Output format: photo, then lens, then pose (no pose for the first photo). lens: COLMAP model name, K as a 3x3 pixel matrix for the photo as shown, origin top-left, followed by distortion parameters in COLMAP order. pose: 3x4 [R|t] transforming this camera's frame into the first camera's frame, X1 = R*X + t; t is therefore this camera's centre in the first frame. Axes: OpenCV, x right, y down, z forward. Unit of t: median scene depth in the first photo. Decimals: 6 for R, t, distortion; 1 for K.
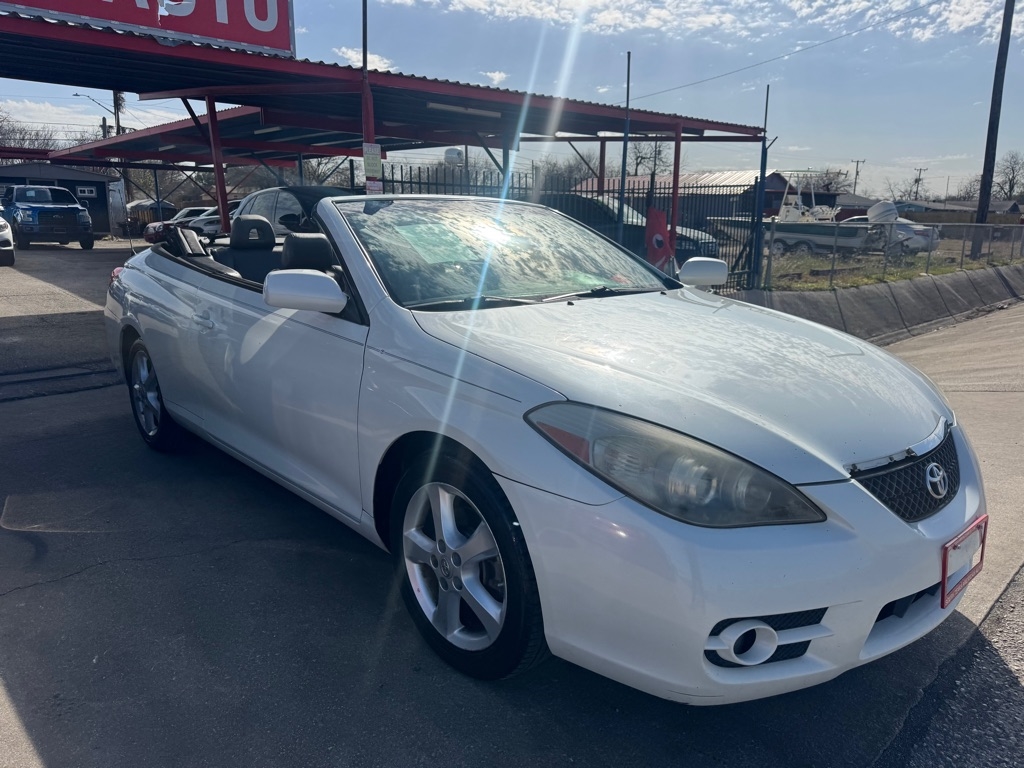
lens RADIAL K [[750.7, 0, 513.1], [0, 750.7, 384.5], [0, 0, 1]] dist [0.004517, -0.000954]
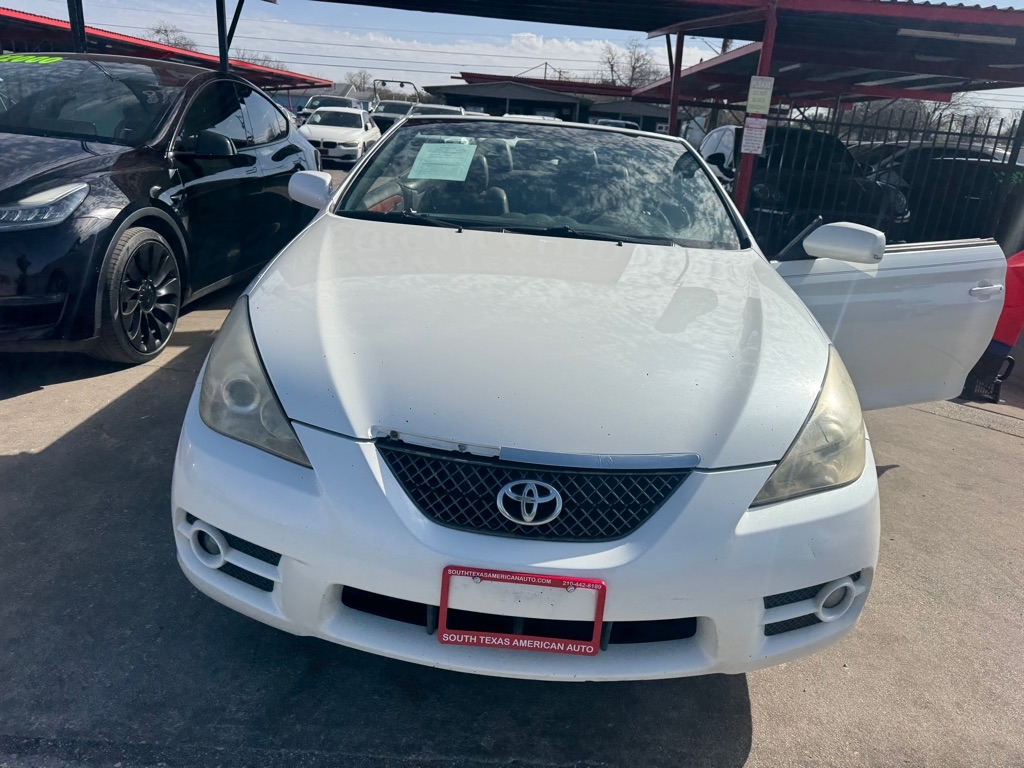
lens RADIAL K [[753.5, 0, 510.6], [0, 753.5, 391.8], [0, 0, 1]] dist [0.005567, -0.005506]
pose [[0.710788, 0.270461, -0.649331, 0.219573], [-0.221757, 0.962210, 0.158037, -0.020705], [0.667536, 0.031663, 0.743904, 0.090387]]
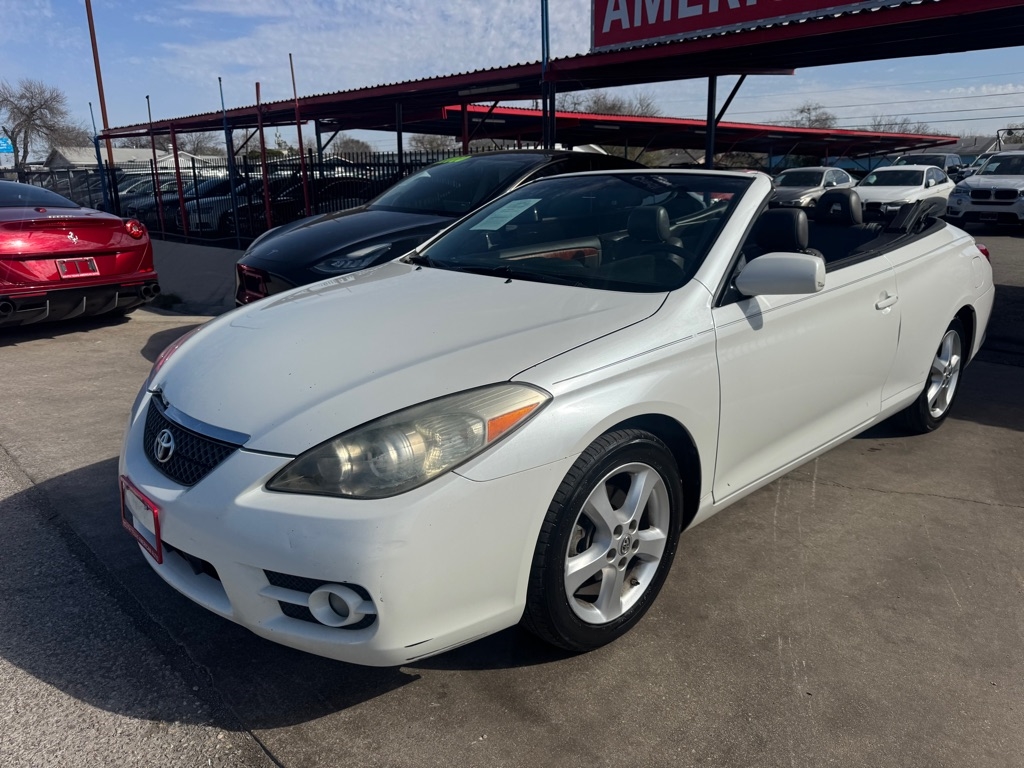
lens RADIAL K [[764.4, 0, 513.3], [0, 764.4, 387.1], [0, 0, 1]] dist [-0.005397, -0.004707]
pose [[-0.014931, 0.252986, -0.967355, 0.343313], [-0.211813, 0.944706, 0.250332, -0.071438], [0.977196, 0.208636, 0.039480, 0.309394]]
